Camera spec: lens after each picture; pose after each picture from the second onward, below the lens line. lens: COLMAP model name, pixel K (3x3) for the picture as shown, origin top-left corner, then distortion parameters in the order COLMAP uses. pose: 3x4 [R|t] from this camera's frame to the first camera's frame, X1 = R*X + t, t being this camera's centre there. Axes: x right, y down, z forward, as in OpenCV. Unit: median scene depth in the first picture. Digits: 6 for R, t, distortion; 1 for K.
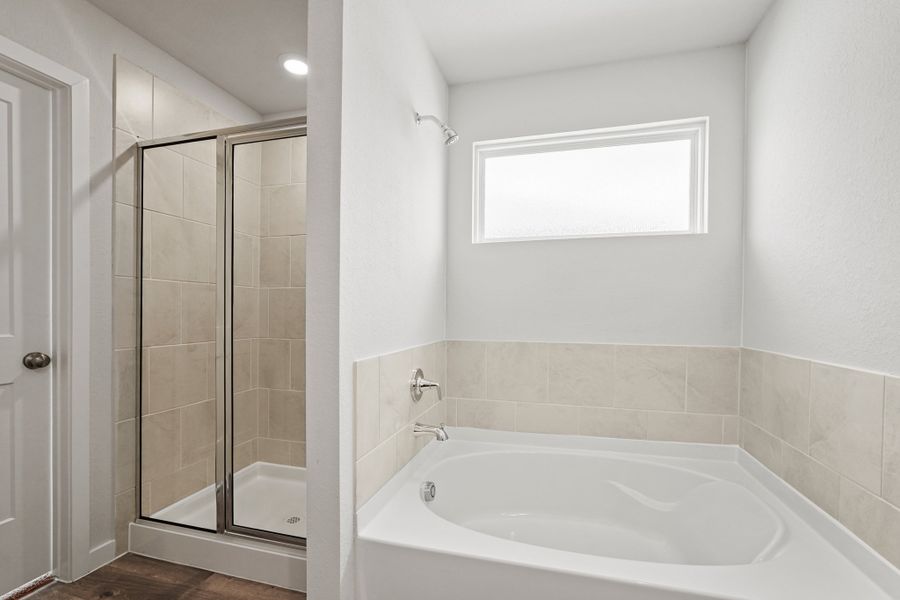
lens RADIAL K [[392.7, 0, 450.7], [0, 392.7, 313.0], [0, 0, 1]] dist [-0.015008, 0.000230]
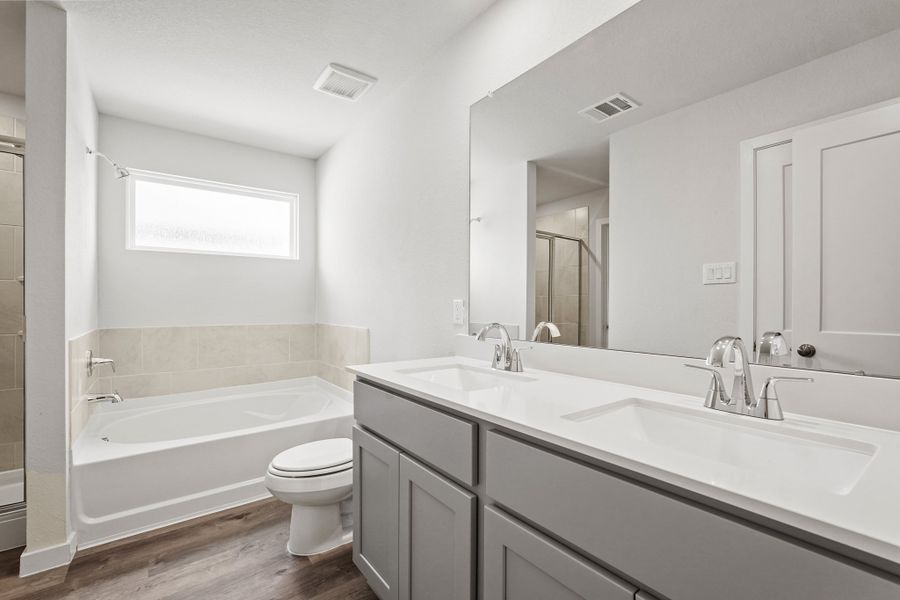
lens RADIAL K [[392.7, 0, 450.7], [0, 392.7, 313.0], [0, 0, 1]] dist [-0.015008, 0.000230]
pose [[0.601057, -0.021700, 0.798911, -0.356463], [0.006975, 0.999736, 0.021907, 0.003115], [-0.799176, -0.007595, 0.601050, -0.627253]]
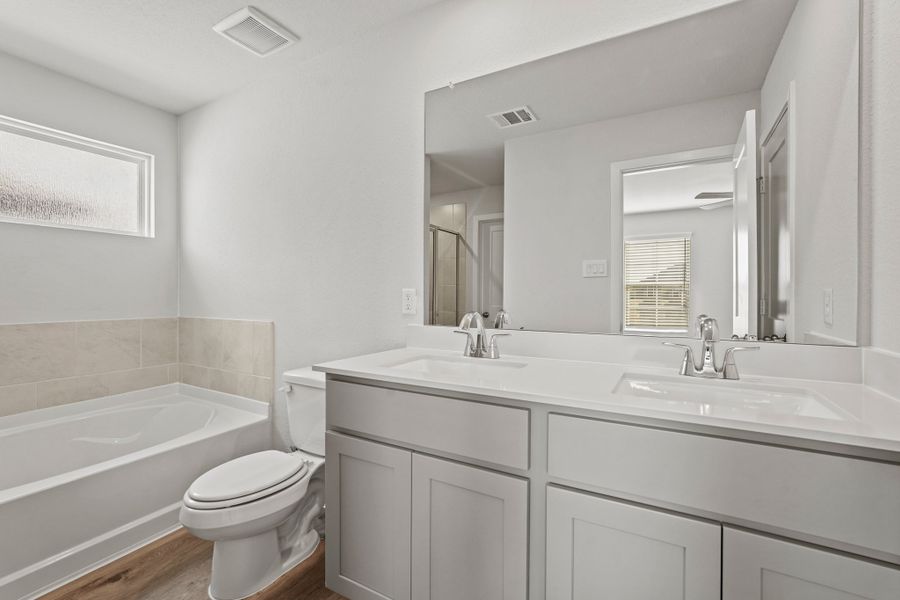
lens RADIAL K [[393.0, 0, 448.6], [0, 393.0, 302.2], [0, 0, 1]] dist [-0.009834, 0.000874]
pose [[0.232305, -0.024019, 0.972346, -0.470372], [0.005791, 0.999711, 0.023311, 0.001988], [-0.972626, 0.000216, 0.232377, -0.362208]]
